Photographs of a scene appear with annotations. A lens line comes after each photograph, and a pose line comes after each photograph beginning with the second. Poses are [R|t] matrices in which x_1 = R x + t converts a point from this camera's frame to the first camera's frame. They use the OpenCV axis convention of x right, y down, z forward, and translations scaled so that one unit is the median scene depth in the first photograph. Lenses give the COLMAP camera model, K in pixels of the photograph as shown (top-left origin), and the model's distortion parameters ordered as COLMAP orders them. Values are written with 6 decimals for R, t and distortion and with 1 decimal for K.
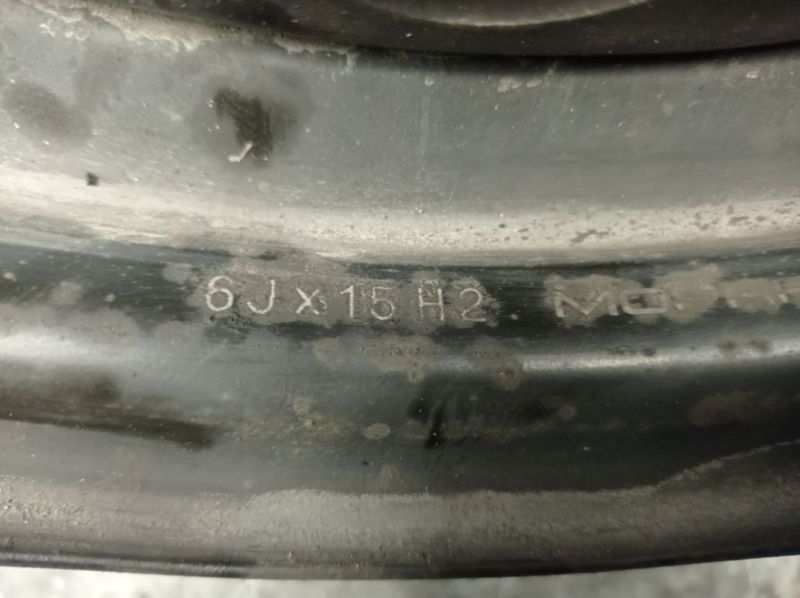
lens RADIAL K [[561.5, 0, 400.0], [0, 561.5, 299.0], [0, 0, 1]] dist [-0.096797, -0.004228]
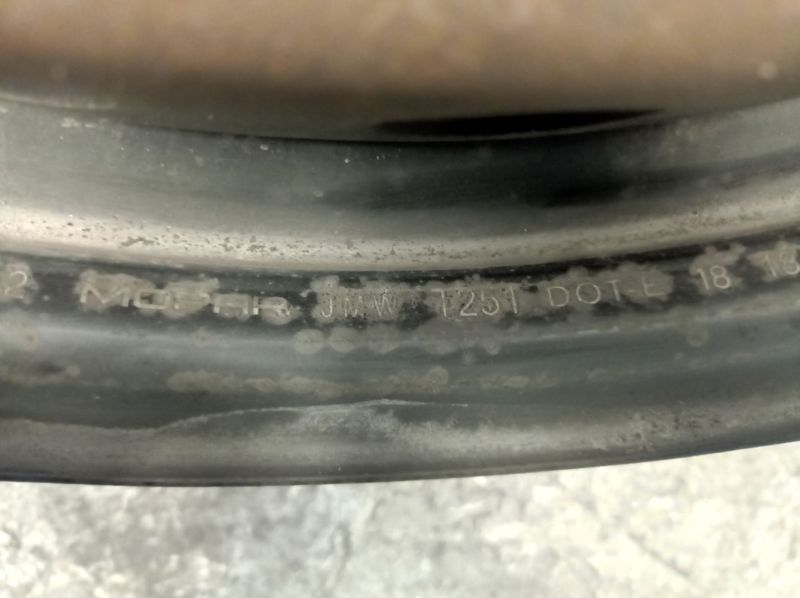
lens RADIAL K [[561.5, 0, 400.0], [0, 561.5, 299.0], [0, 0, 1]] dist [-0.096797, -0.004228]
pose [[0.927166, 0.130791, 0.351080, 0.512625], [-0.167312, 0.982997, 0.075648, -0.196597], [-0.335217, -0.128878, 0.933285, -0.484270]]
